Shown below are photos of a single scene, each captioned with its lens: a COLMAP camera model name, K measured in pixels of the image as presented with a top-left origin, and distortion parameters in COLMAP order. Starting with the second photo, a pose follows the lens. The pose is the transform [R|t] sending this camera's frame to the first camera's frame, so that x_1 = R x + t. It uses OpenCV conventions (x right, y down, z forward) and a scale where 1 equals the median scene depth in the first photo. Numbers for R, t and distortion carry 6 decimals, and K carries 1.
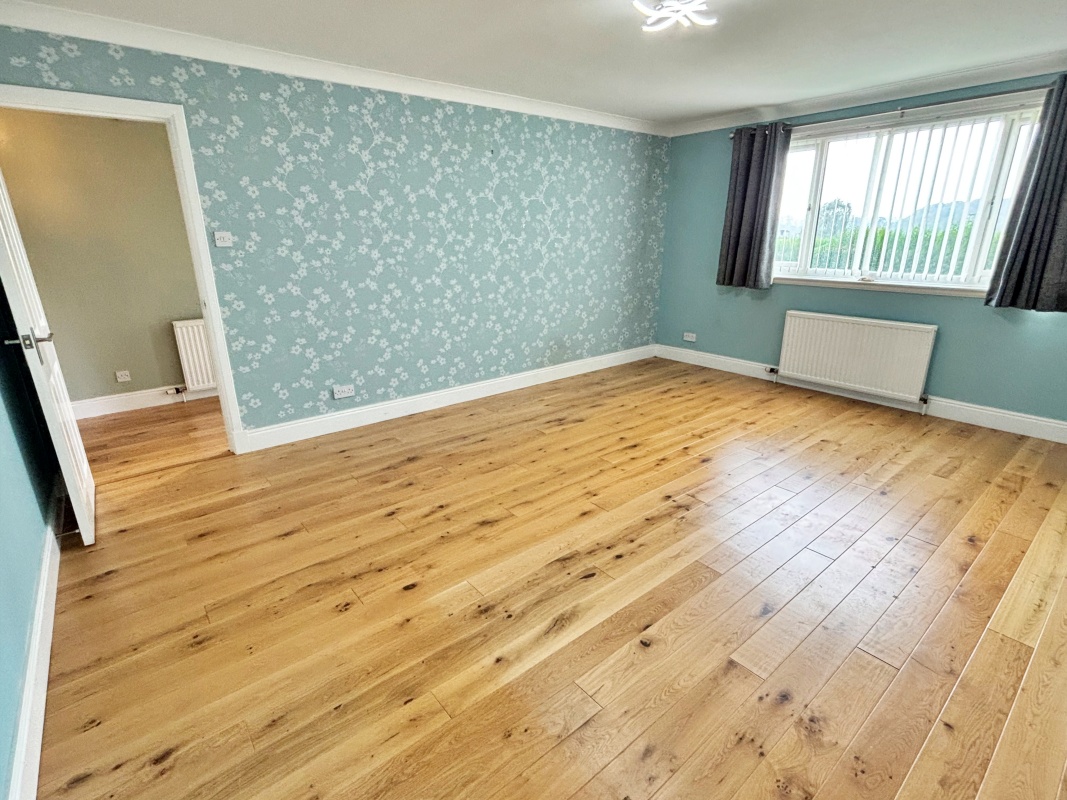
lens RADIAL K [[512.8, 0, 529.7], [0, 512.8, 393.1], [0, 0, 1]] dist [0.012857, -0.006872]
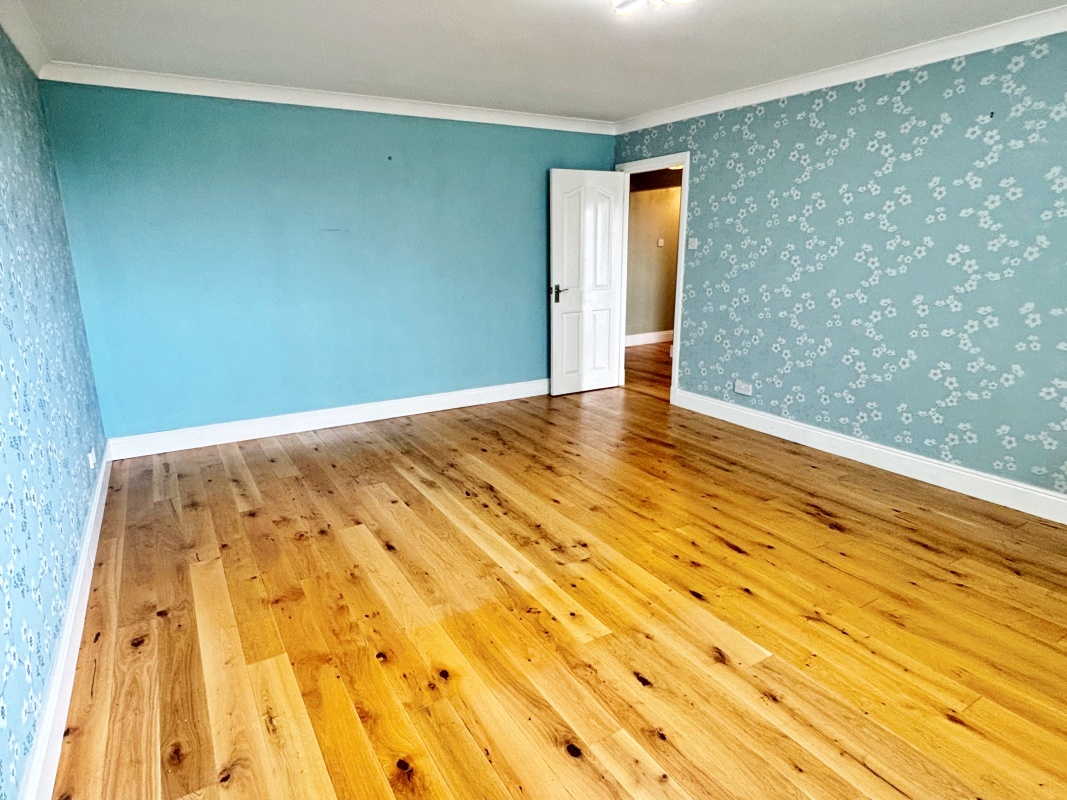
lens RADIAL K [[604.6, 0, 532.8], [0, 604.6, 400.1], [0, 0, 1]] dist [0.001402, -0.006723]
pose [[-0.127820, 0.261314, -0.956753, 0.916760], [-0.285877, 0.914016, 0.287834, -0.222520], [0.949703, 0.310305, -0.042126, 0.681081]]
